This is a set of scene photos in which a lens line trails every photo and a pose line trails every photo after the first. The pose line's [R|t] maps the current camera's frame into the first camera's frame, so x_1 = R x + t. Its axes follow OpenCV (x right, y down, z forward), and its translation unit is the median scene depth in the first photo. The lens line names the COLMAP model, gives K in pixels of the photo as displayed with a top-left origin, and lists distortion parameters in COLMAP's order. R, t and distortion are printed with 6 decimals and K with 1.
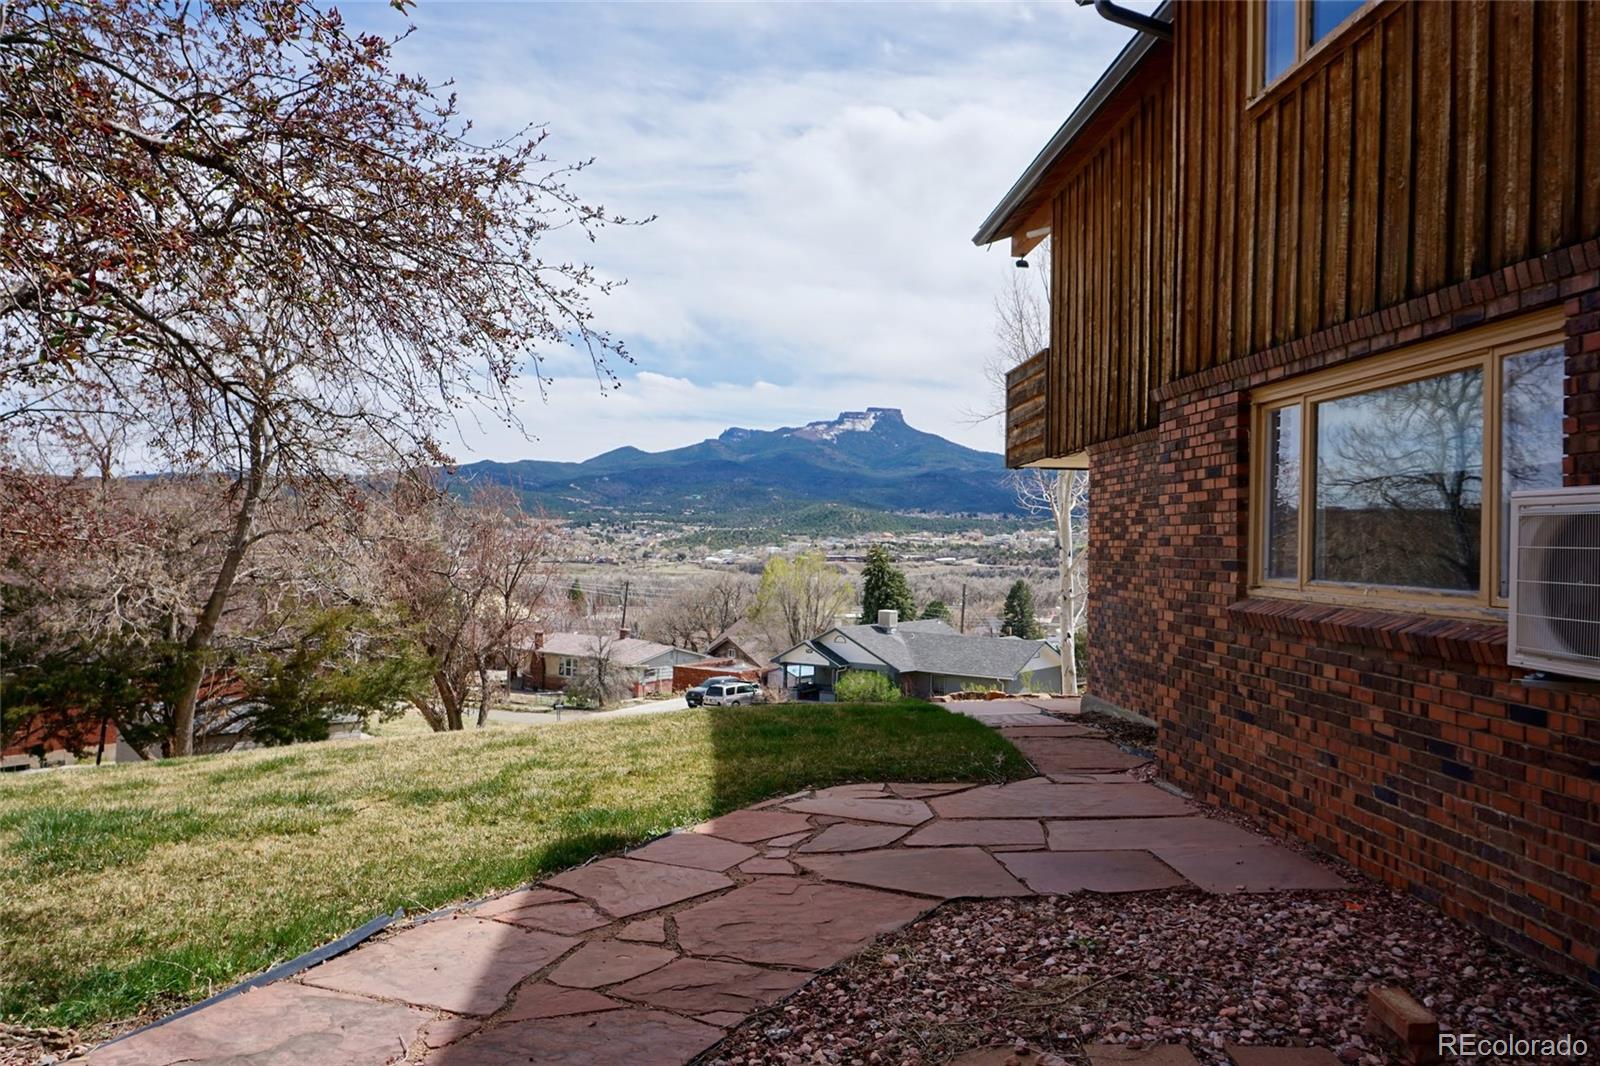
lens RADIAL K [[1228.0, 0, 798.7], [0, 1228.0, 538.2], [0, 0, 1]] dist [-0.006815, -0.002602]
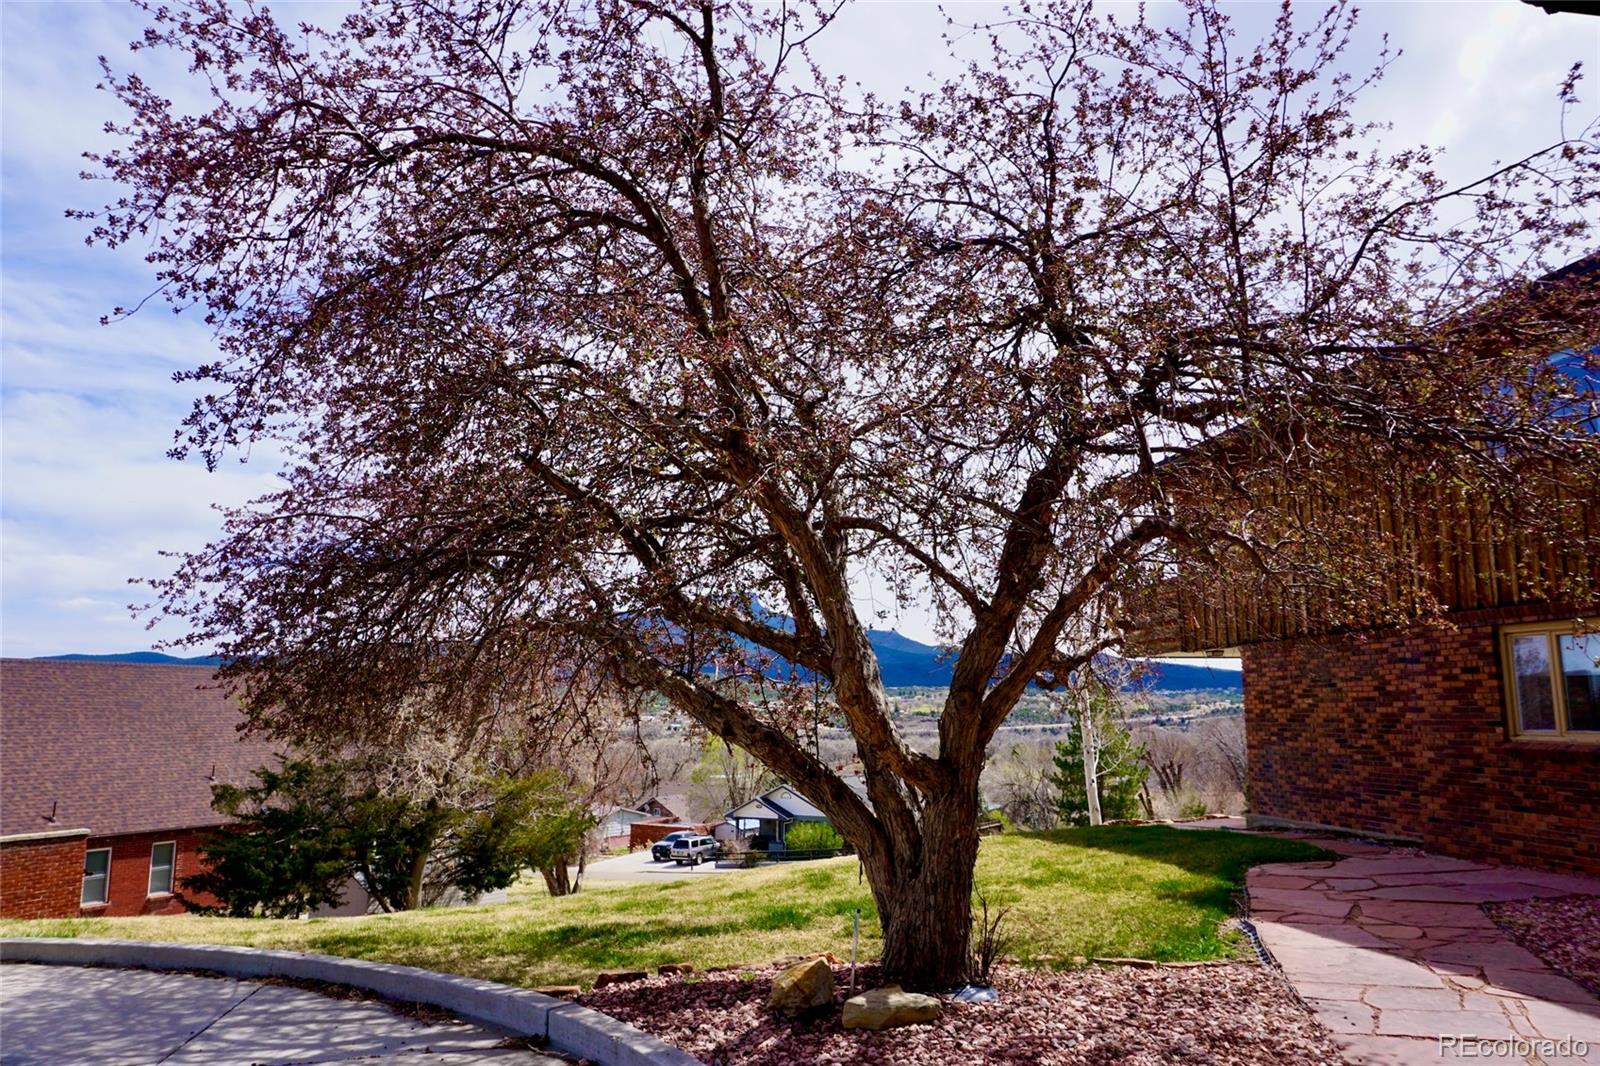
lens RADIAL K [[1074.2, 0, 800.0], [0, 1074.2, 533.0], [0, 0, 1]] dist [-0.049544, 0.038771]
pose [[0.992261, 0.002606, 0.124139, -0.860043], [0.017254, 0.987187, -0.158634, -0.024778], [-0.122962, 0.159548, 0.979502, -0.436049]]
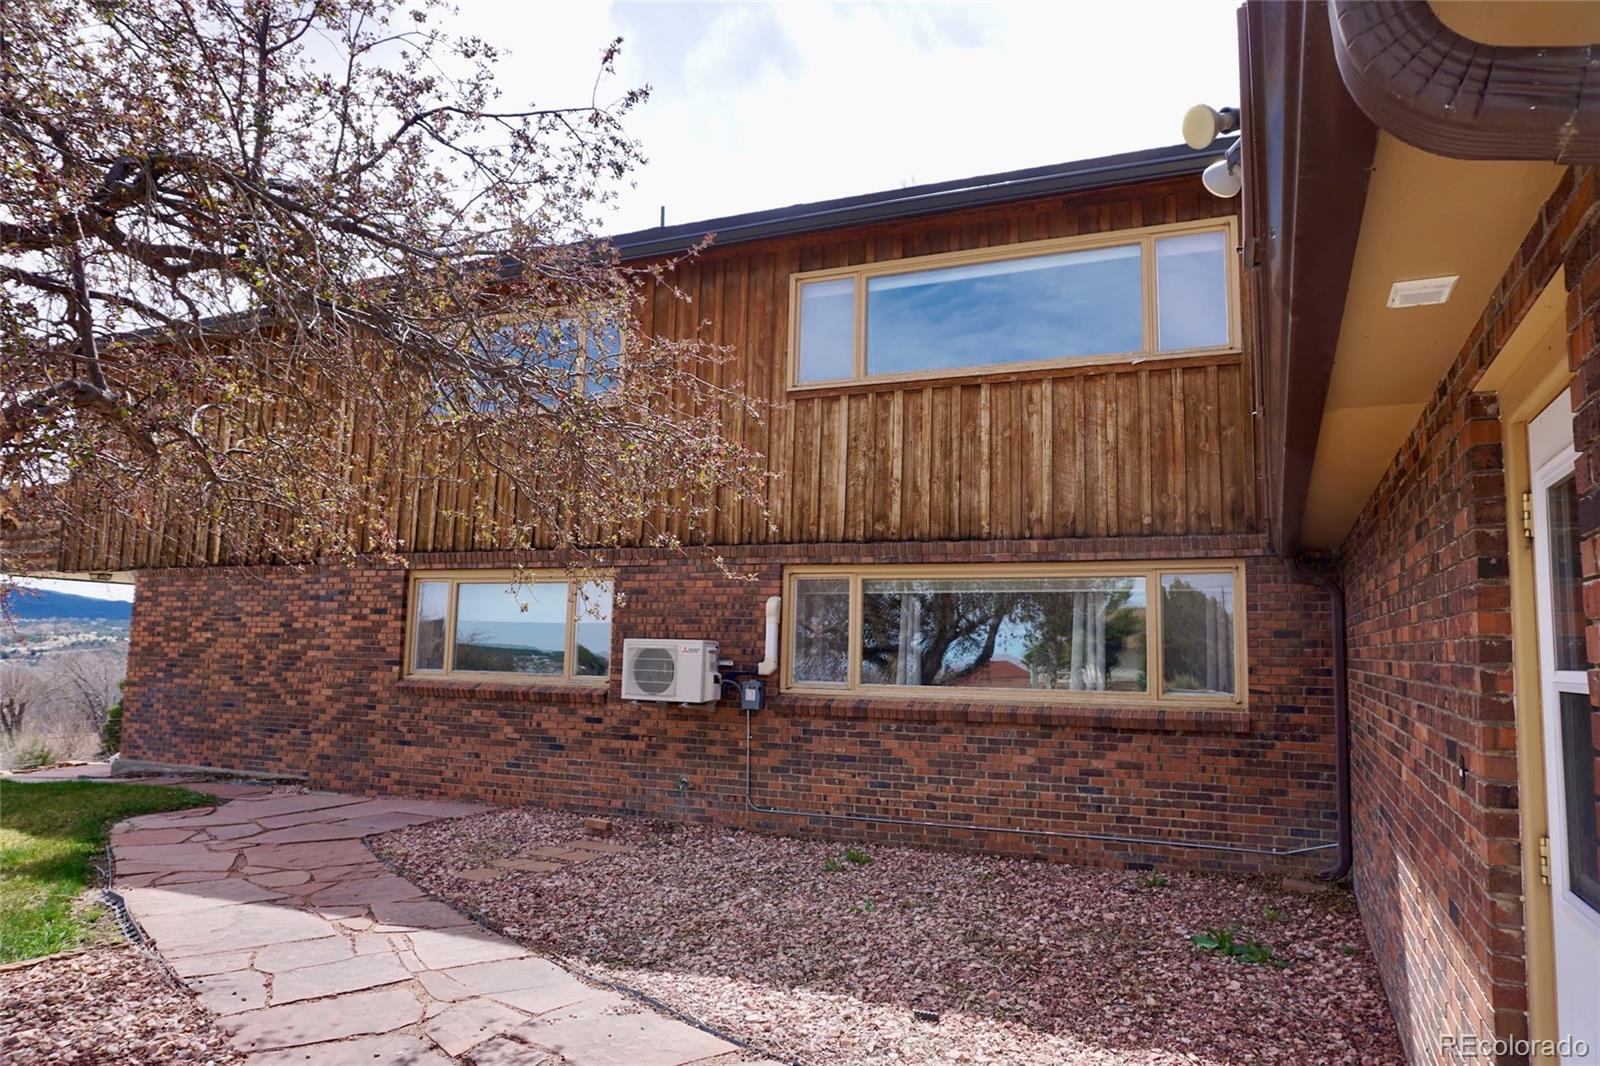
lens RADIAL K [[1074.2, 0, 800.0], [0, 1074.2, 533.0], [0, 0, 1]] dist [-0.049544, 0.038771]
pose [[0.464932, 0.096119, 0.880113, -0.822239], [-0.016039, 0.994840, -0.100176, -0.021575], [-0.885201, 0.032458, 0.464075, -0.311622]]
